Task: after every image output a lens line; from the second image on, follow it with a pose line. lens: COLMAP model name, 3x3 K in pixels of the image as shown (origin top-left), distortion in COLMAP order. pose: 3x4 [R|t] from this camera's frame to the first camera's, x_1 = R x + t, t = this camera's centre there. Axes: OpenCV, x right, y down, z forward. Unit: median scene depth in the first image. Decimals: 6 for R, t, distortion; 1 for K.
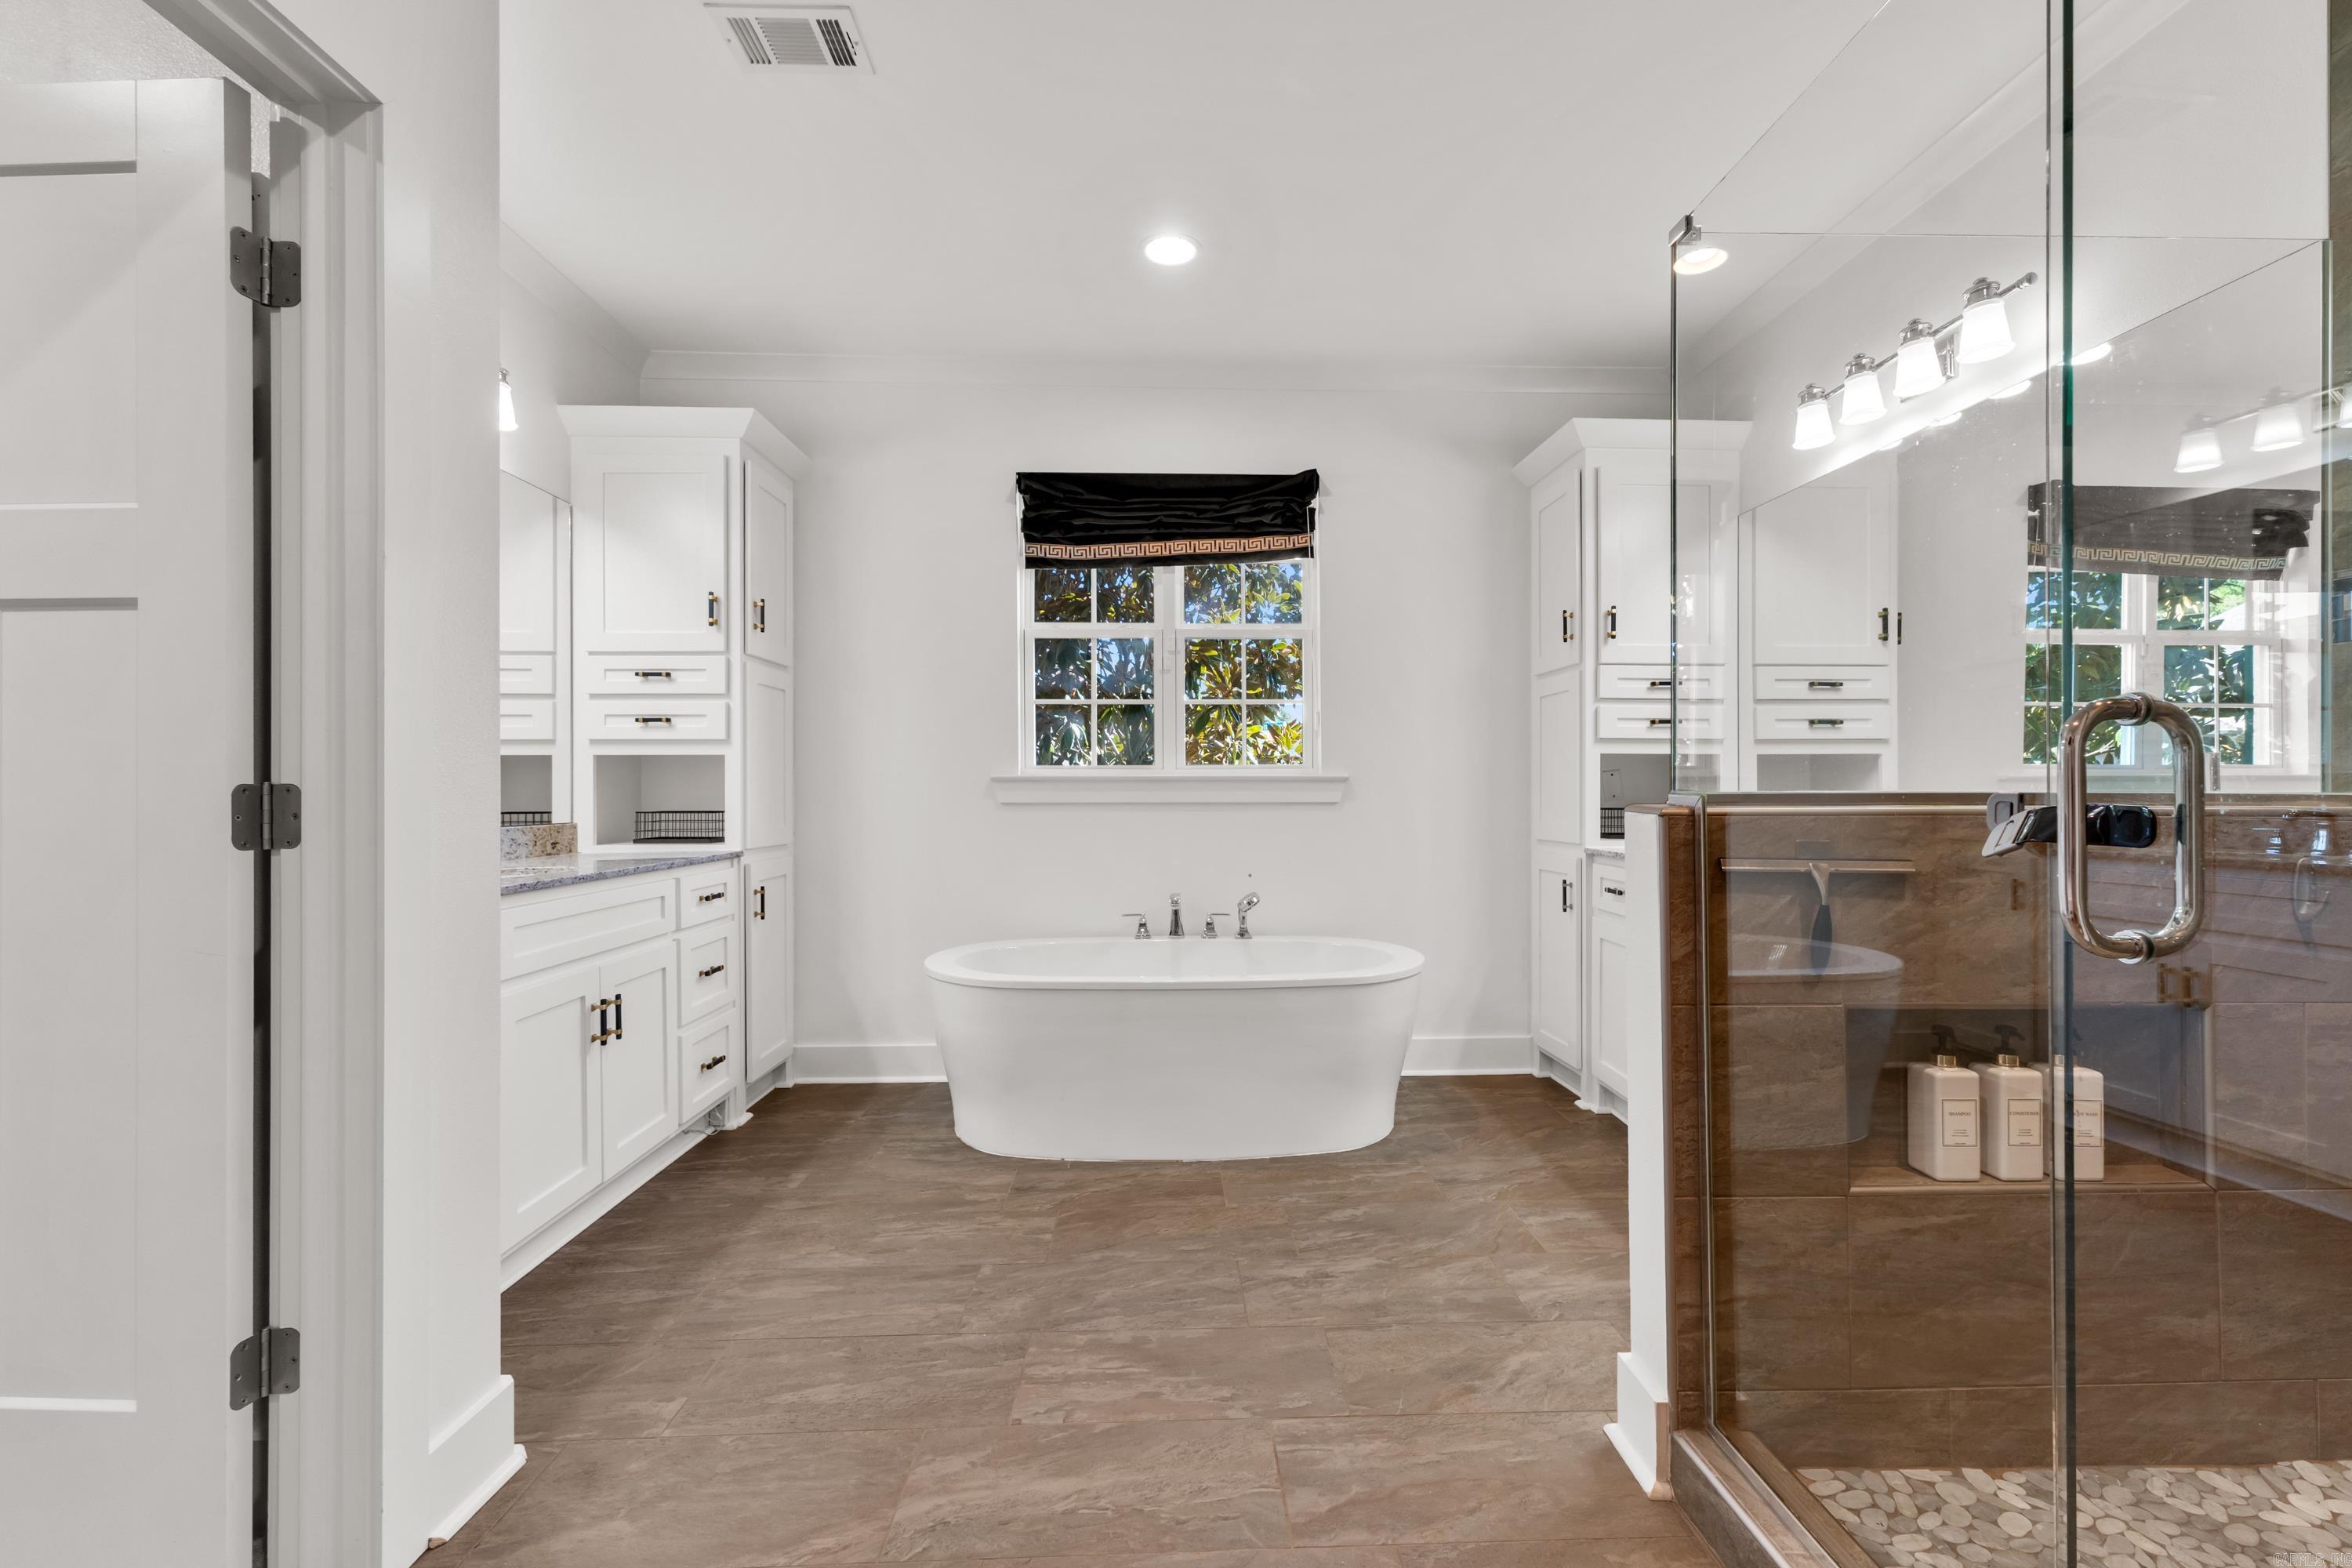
lens RADIAL K [[994.3, 0, 1172.1], [0, 994.3, 788.1], [0, 0, 1]] dist [0.004328, -0.000942]
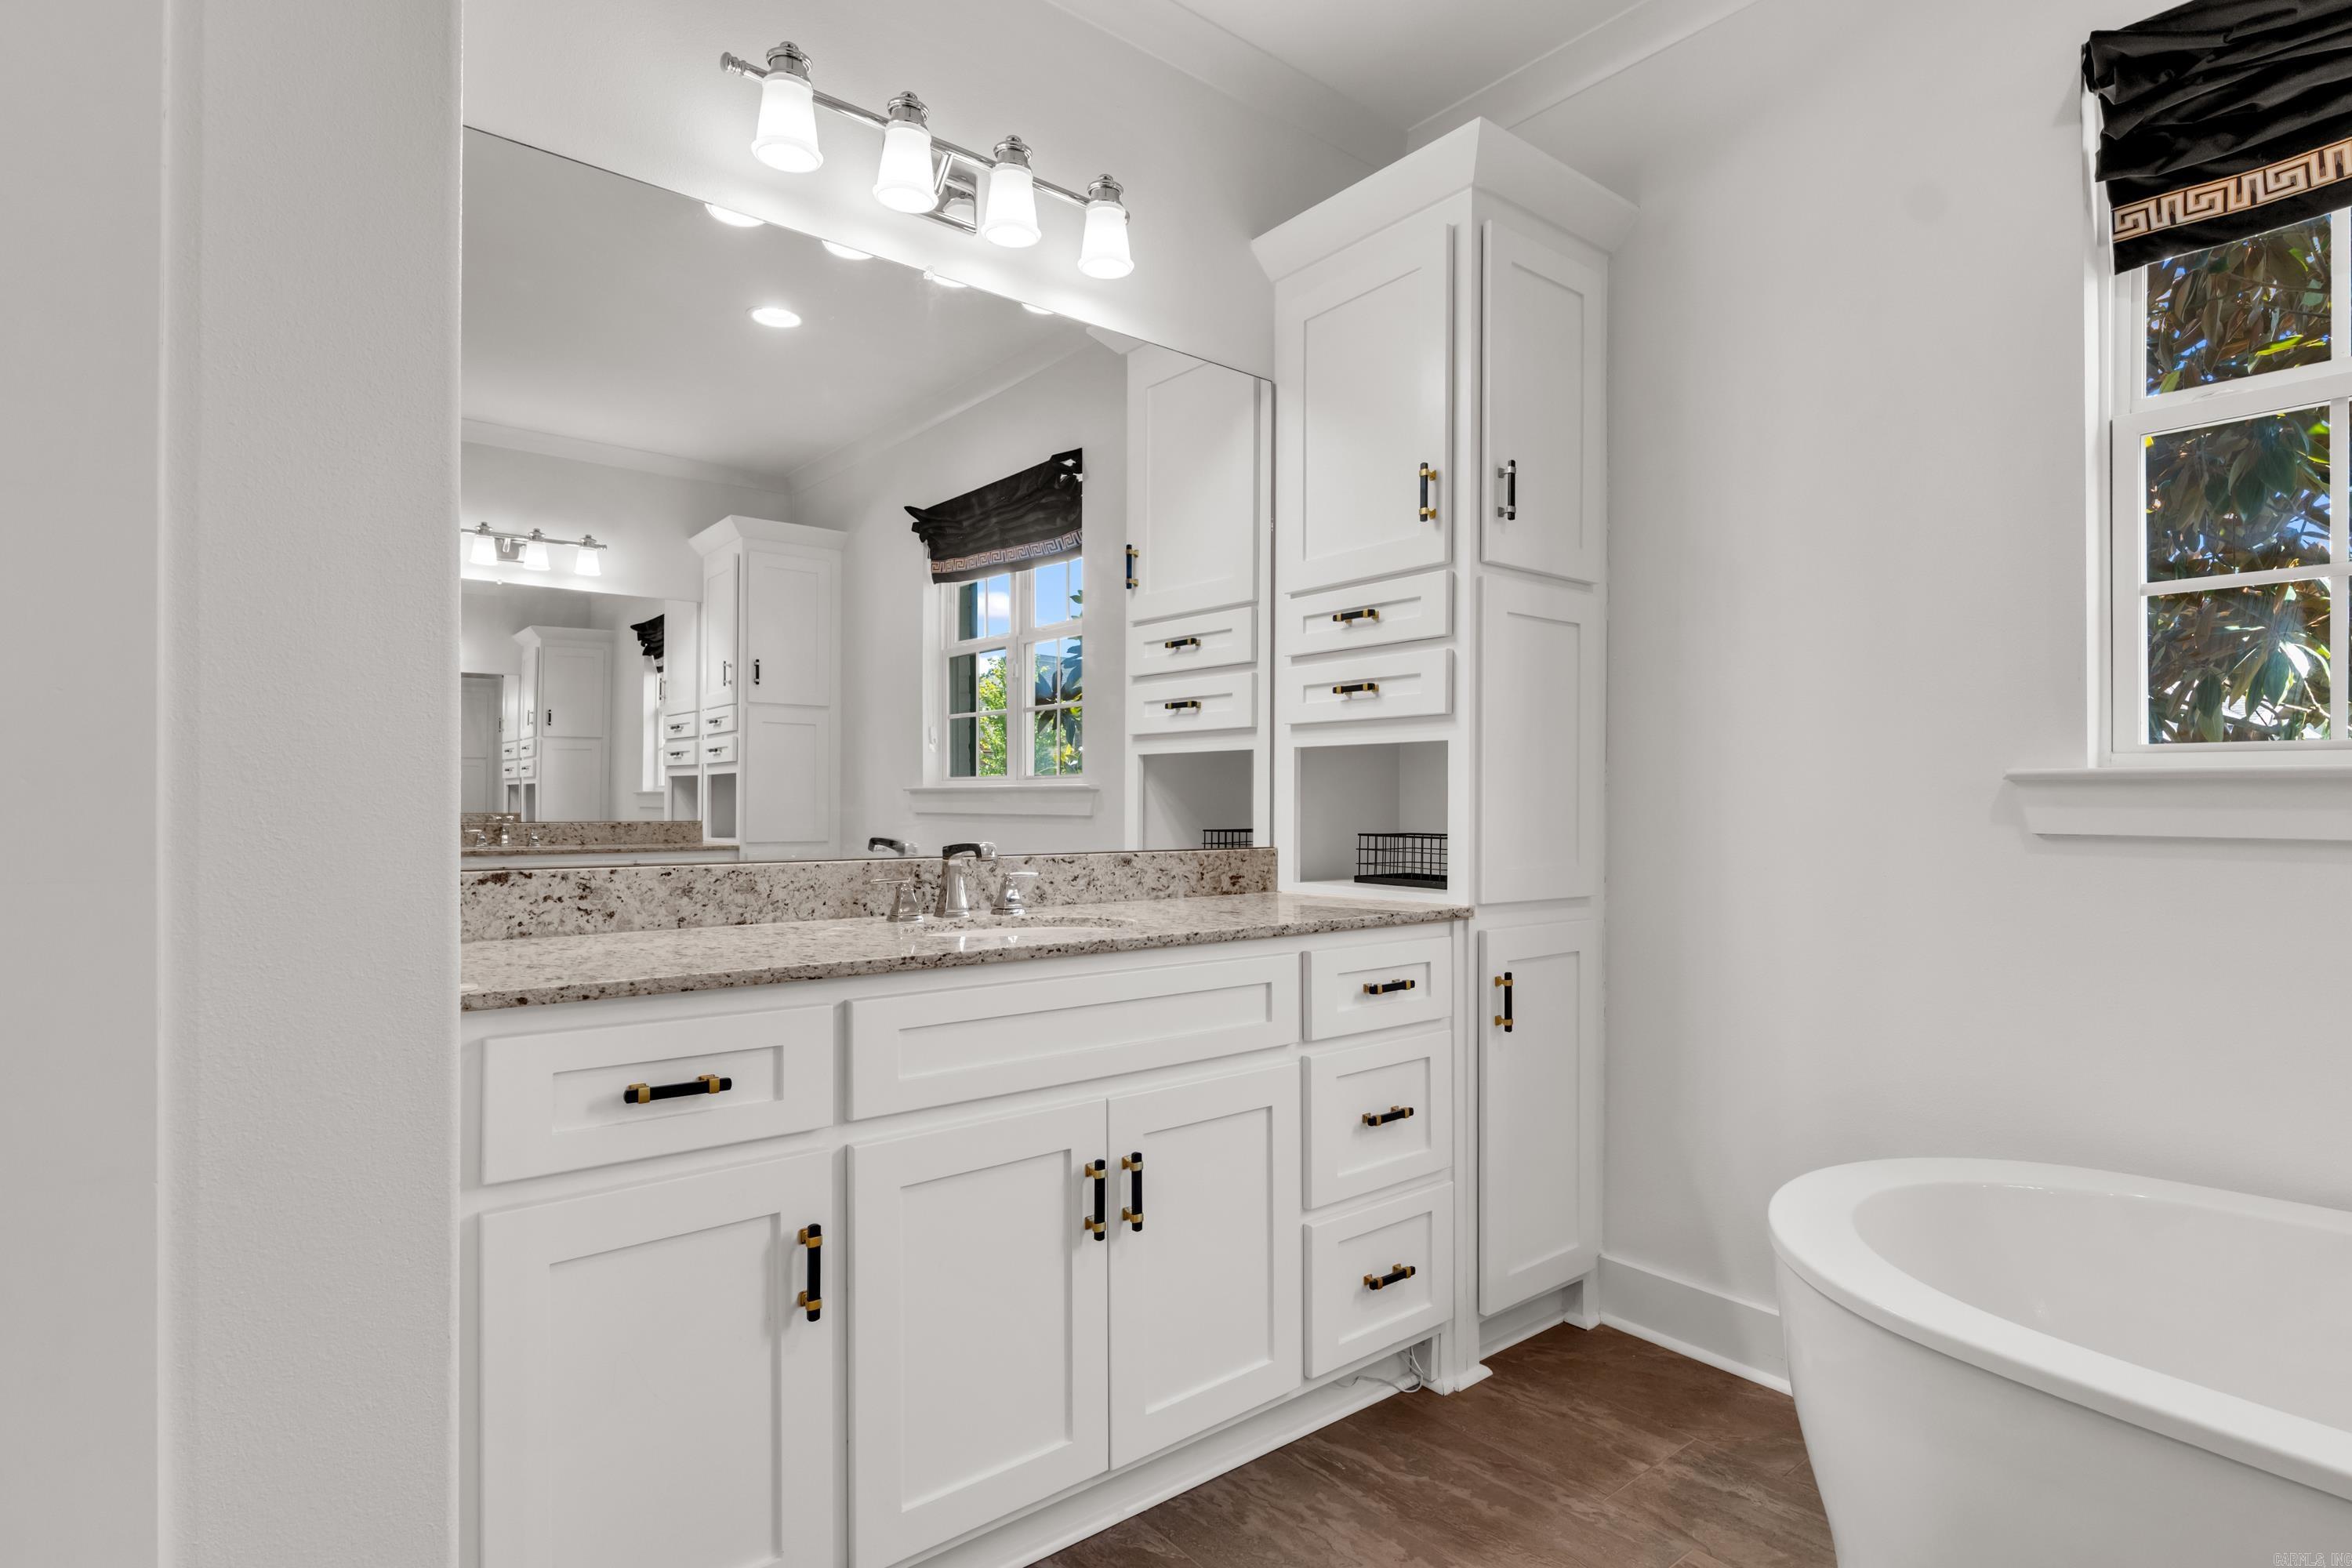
lens RADIAL K [[1195.1, 0, 1174.0], [0, 1195.1, 799.8], [0, 0, 1]] dist [-0.005026, -0.002946]
pose [[0.617844, 0.004502, -0.786288, 0.001314], [-0.002694, 0.999990, 0.003609, -0.000581], [0.786296, -0.000111, 0.617850, 0.444560]]
